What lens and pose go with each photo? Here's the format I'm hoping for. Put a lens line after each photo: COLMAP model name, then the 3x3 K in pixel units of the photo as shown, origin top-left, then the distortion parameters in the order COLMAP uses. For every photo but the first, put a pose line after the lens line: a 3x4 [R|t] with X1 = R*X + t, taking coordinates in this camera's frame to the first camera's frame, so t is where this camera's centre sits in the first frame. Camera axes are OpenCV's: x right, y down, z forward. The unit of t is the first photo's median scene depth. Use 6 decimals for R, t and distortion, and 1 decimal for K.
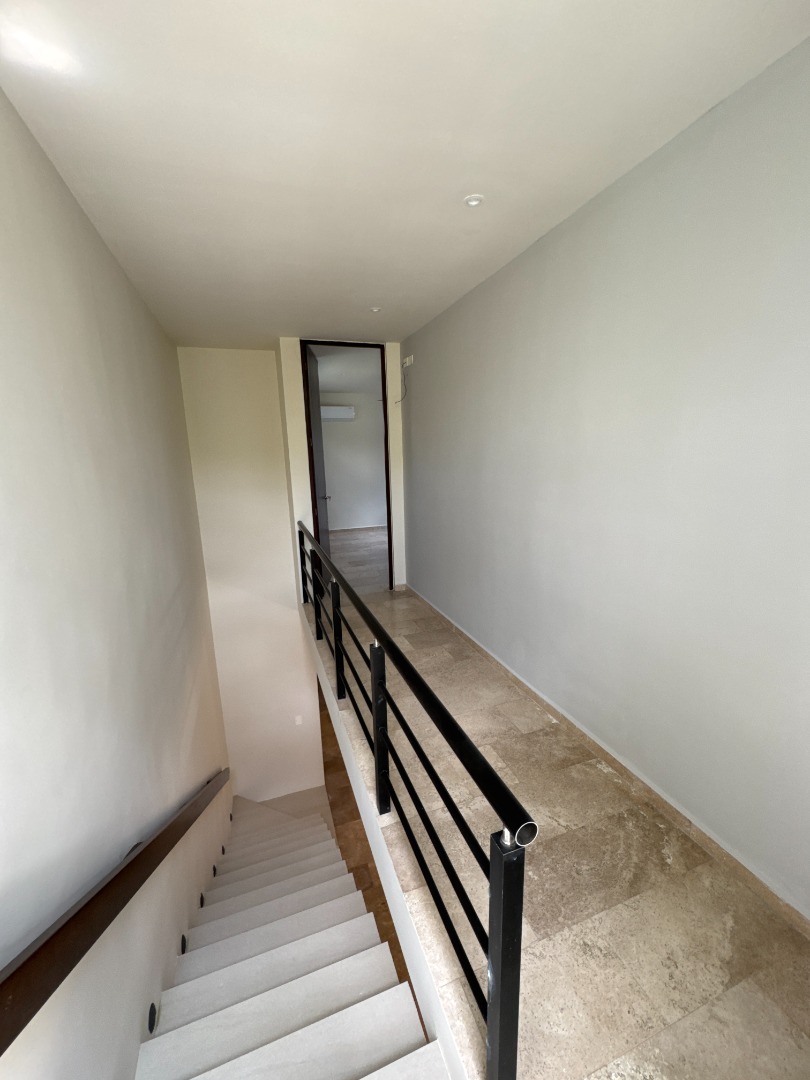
lens RADIAL K [[433.2, 0, 406.1], [0, 433.2, 540.4], [0, 0, 1]] dist [-0.001520, 0.000829]
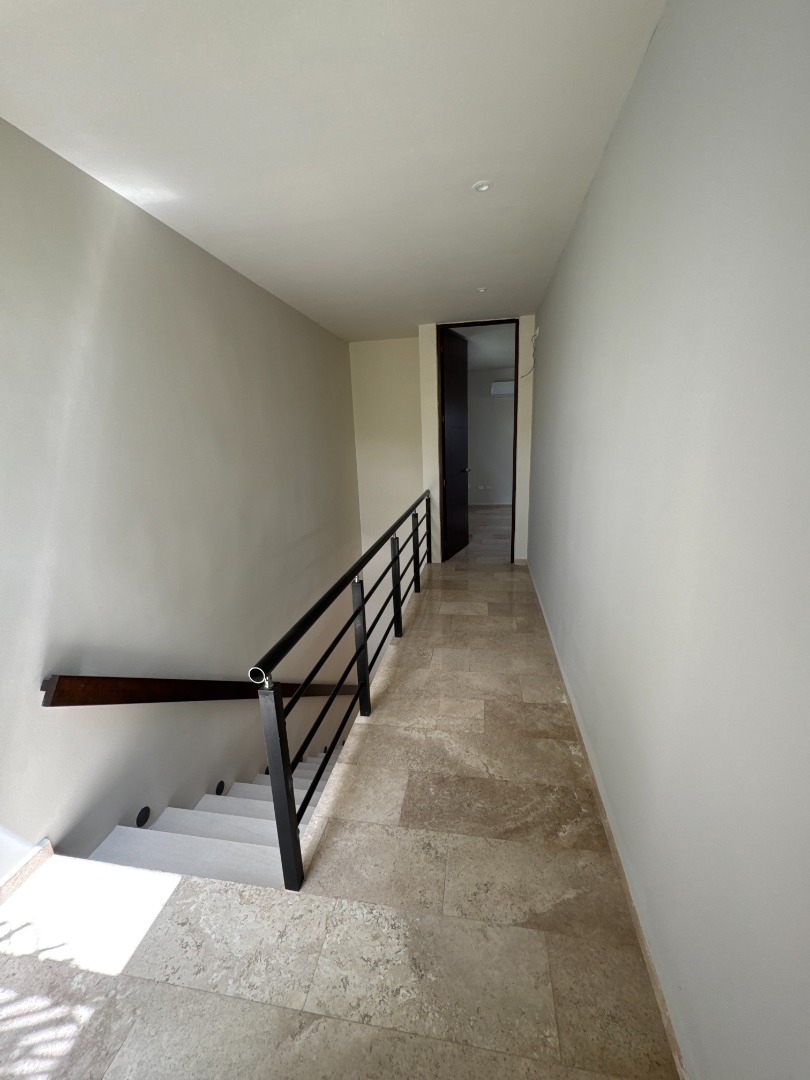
lens RADIAL K [[433.2, 0, 406.1], [0, 433.2, 540.5], [0, 0, 1]] dist [-0.001520, 0.000829]
pose [[0.869795, 0.115083, -0.479804, 0.620359], [-0.089643, 0.993094, 0.075691, 0.014178], [0.485201, -0.022825, 0.874105, -0.038379]]
